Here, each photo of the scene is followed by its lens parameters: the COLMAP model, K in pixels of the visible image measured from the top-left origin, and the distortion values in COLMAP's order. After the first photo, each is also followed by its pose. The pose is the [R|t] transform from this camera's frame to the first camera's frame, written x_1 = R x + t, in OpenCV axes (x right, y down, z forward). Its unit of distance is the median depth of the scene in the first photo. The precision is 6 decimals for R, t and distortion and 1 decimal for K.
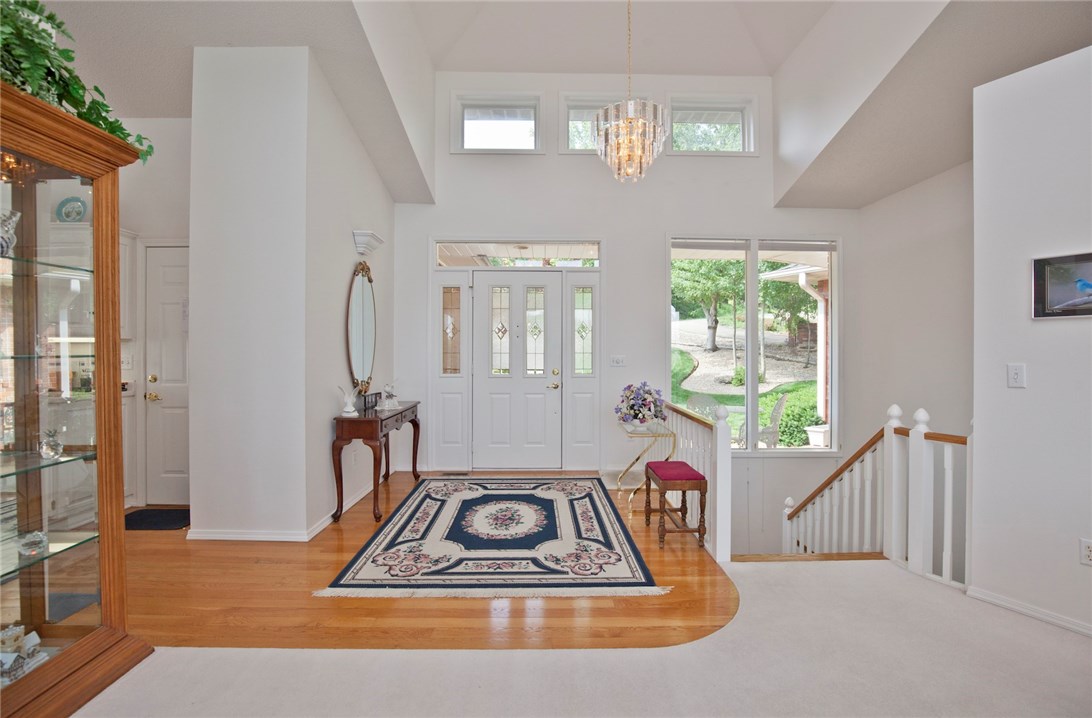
lens RADIAL K [[506.5, 0, 552.1], [0, 506.5, 352.2], [0, 0, 1]] dist [-0.024323, 0.001946]
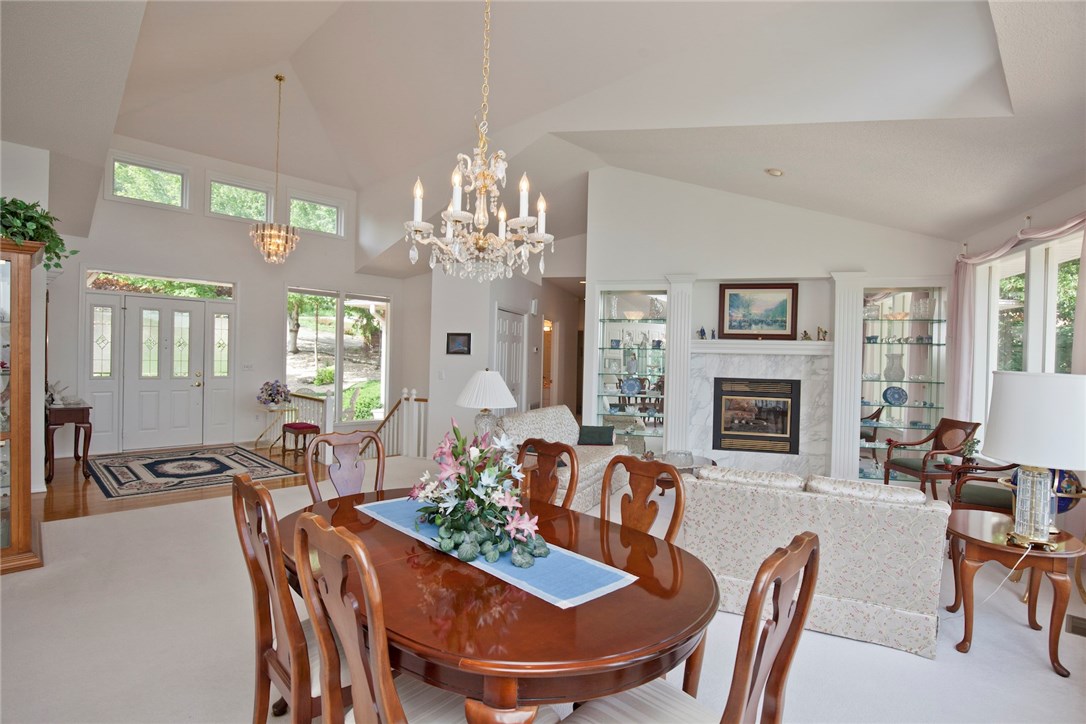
lens RADIAL K [[559.8, 0, 547.1], [0, 559.8, 358.5], [0, 0, 1]] dist [-0.004337, -0.000501]
pose [[0.728745, 0.011627, 0.684687, -0.342037], [-0.021108, 0.999762, 0.005488, -0.032250], [-0.684460, -0.018451, 0.728817, -0.751217]]
